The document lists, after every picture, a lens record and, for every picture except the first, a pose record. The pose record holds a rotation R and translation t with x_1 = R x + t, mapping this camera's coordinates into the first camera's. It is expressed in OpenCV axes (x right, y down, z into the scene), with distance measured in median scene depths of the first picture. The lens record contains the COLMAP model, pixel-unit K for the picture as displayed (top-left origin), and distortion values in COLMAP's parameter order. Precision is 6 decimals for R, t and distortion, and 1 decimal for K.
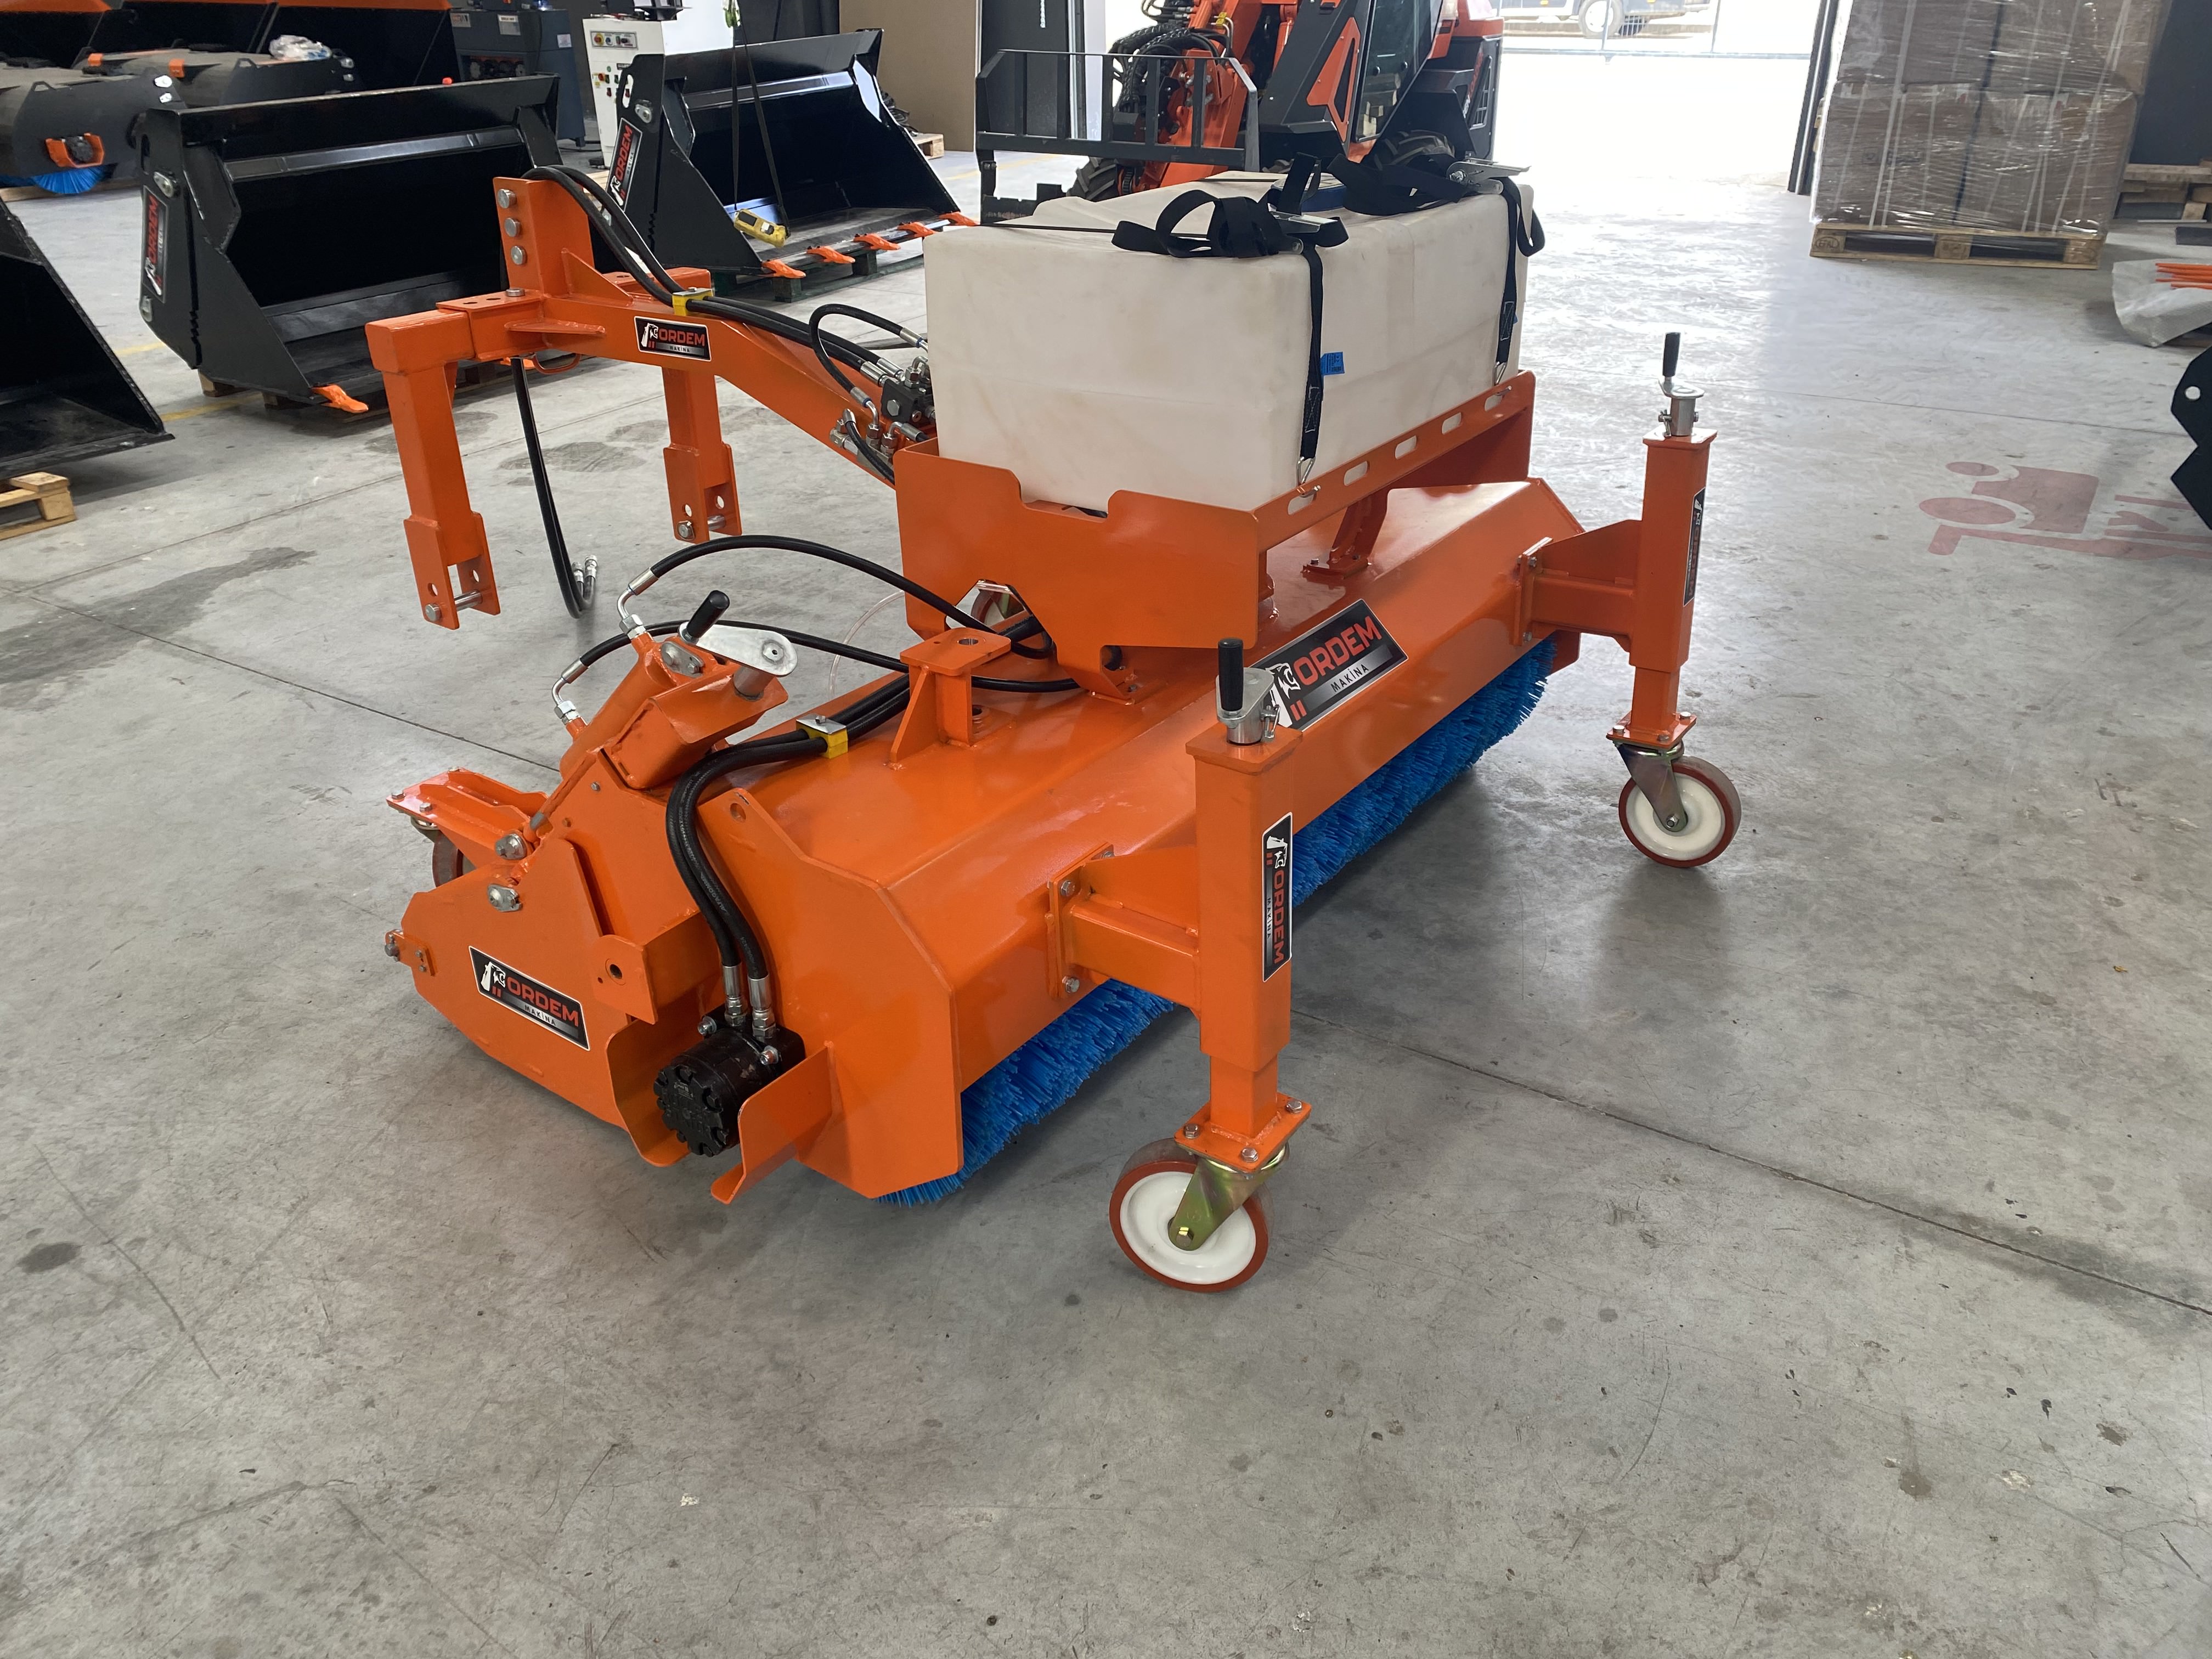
lens RADIAL K [[1685.6, 0, 1102.5], [0, 1685.6, 819.8], [0, 0, 1]] dist [0.028331, -0.018100]
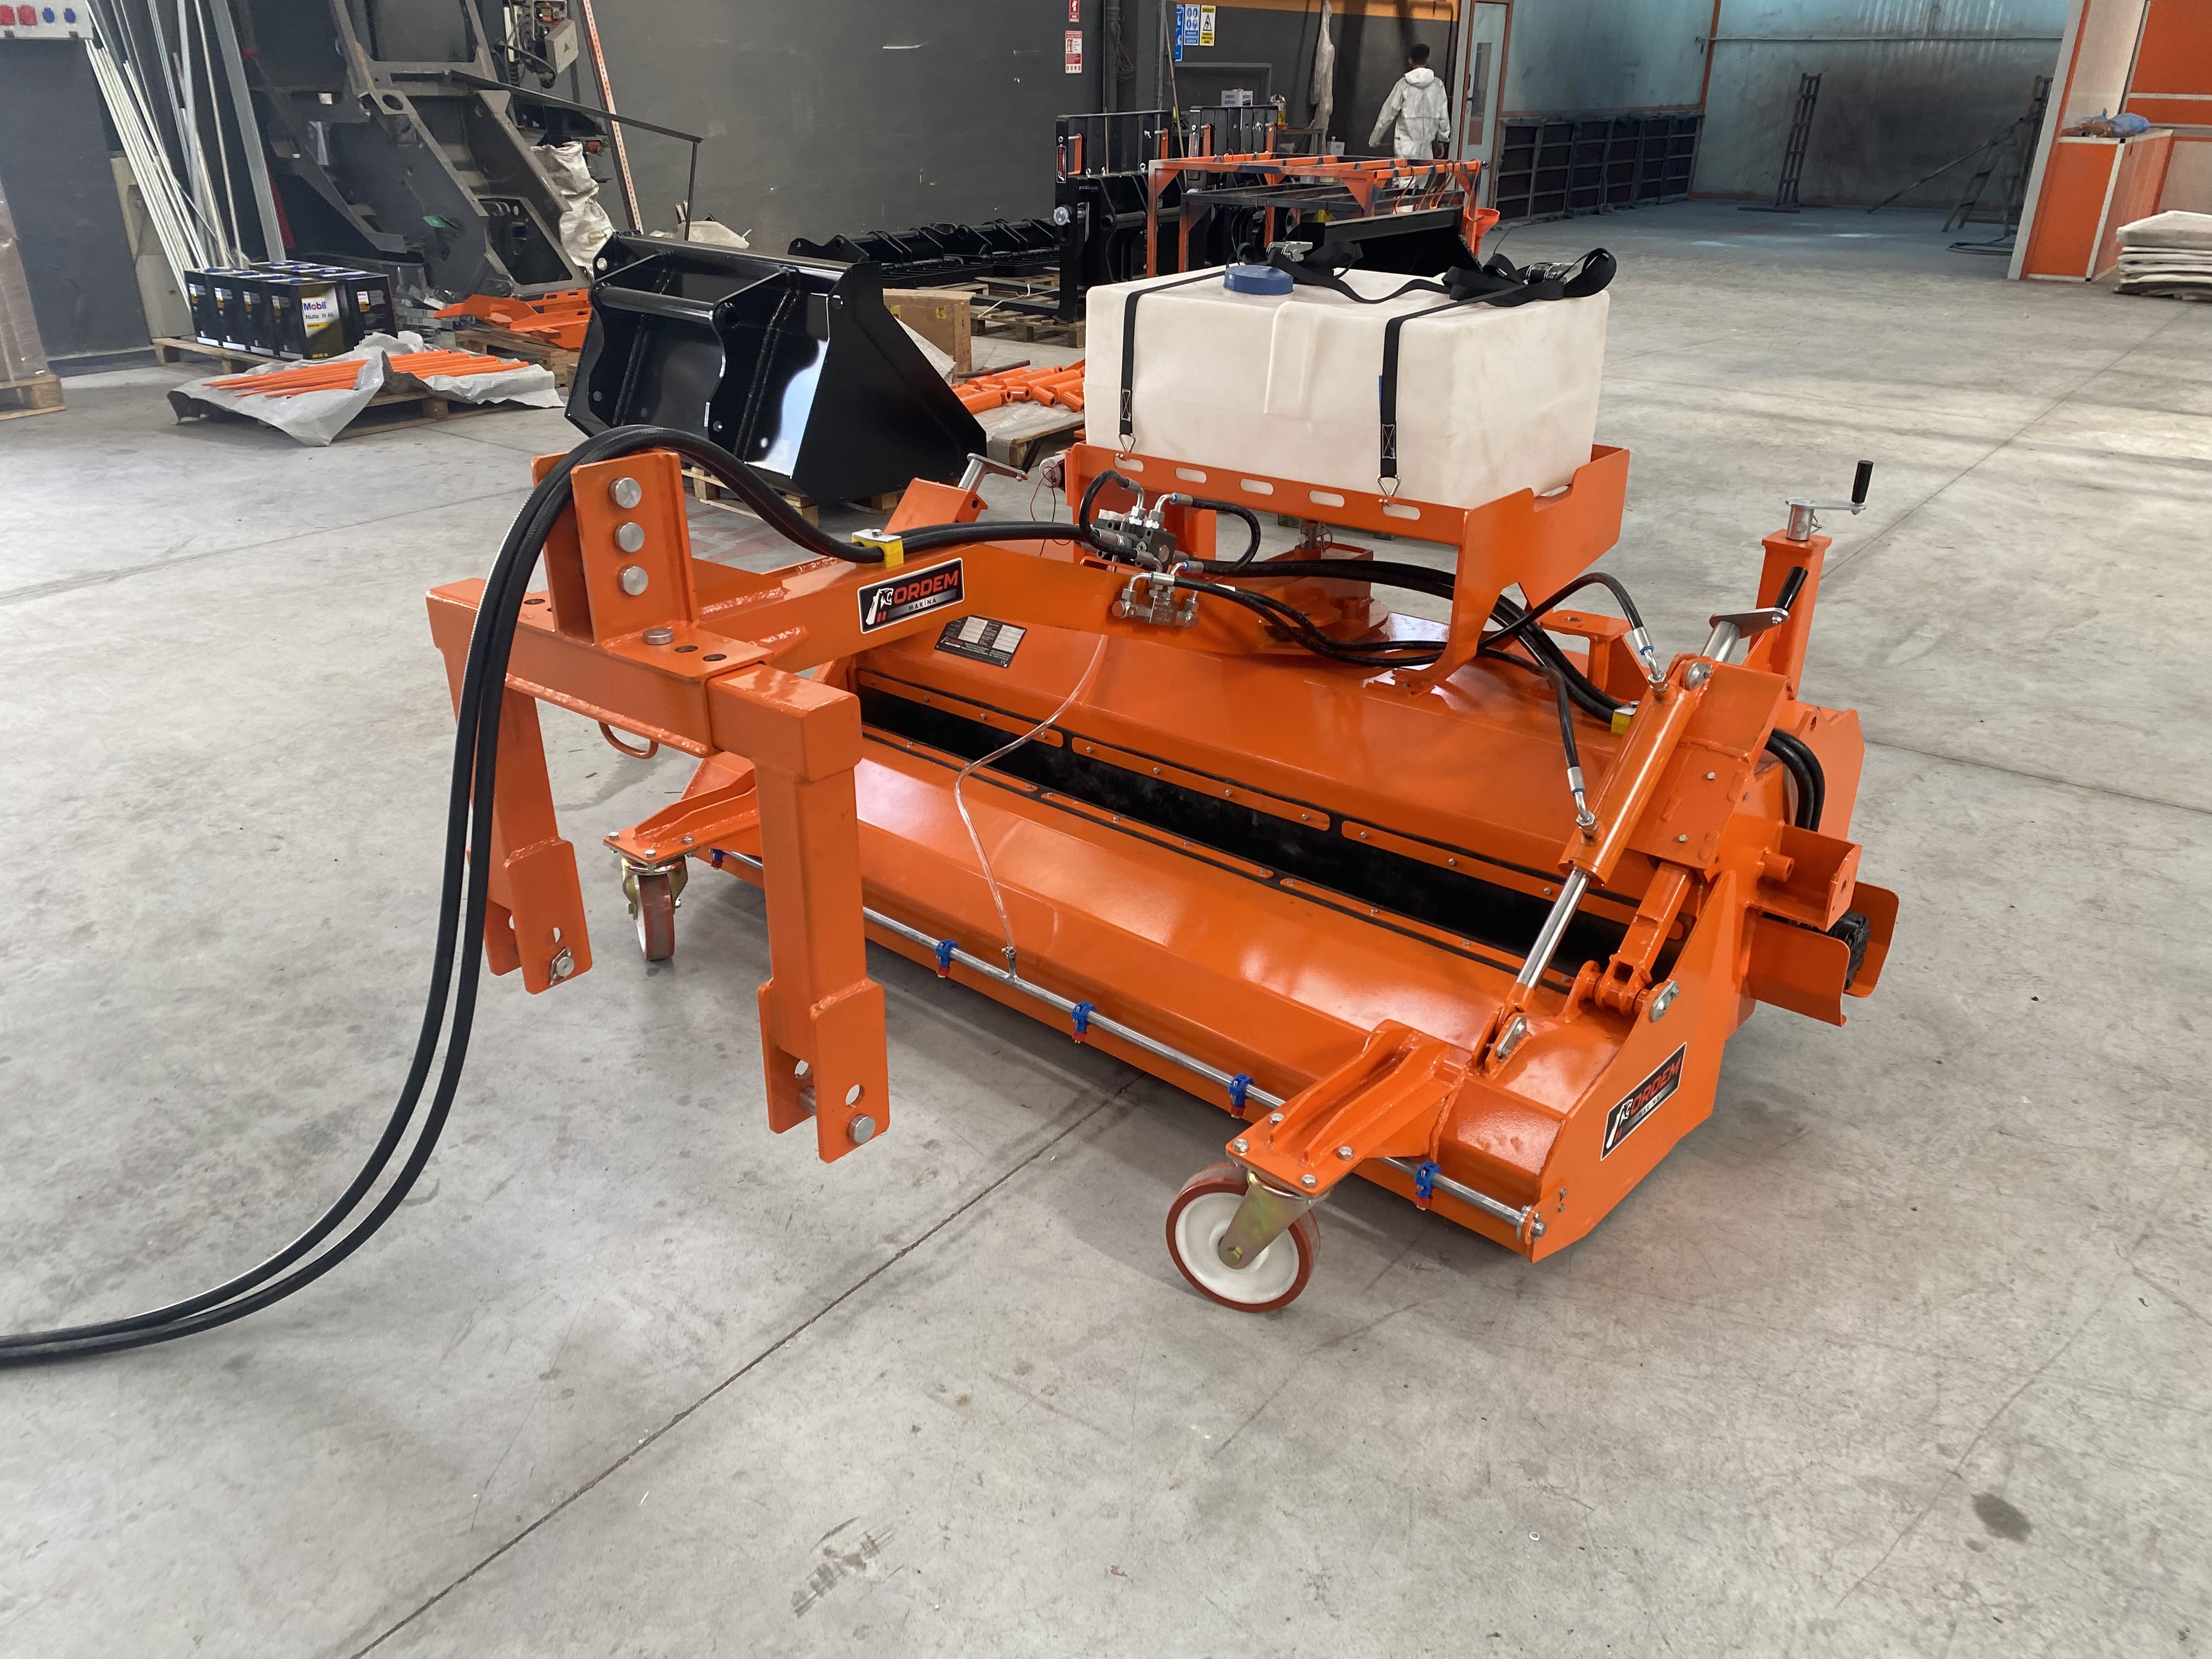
lens RADIAL K [[1685.6, 0, 1104.1], [0, 1685.6, 840.4], [0, 0, 1]] dist [0.028331, -0.018100]
pose [[0.077526, -0.399531, 0.913435, -1.319919], [0.456635, 0.828675, 0.323702, -0.536732], [-0.886270, 0.392011, 0.246683, 1.051450]]
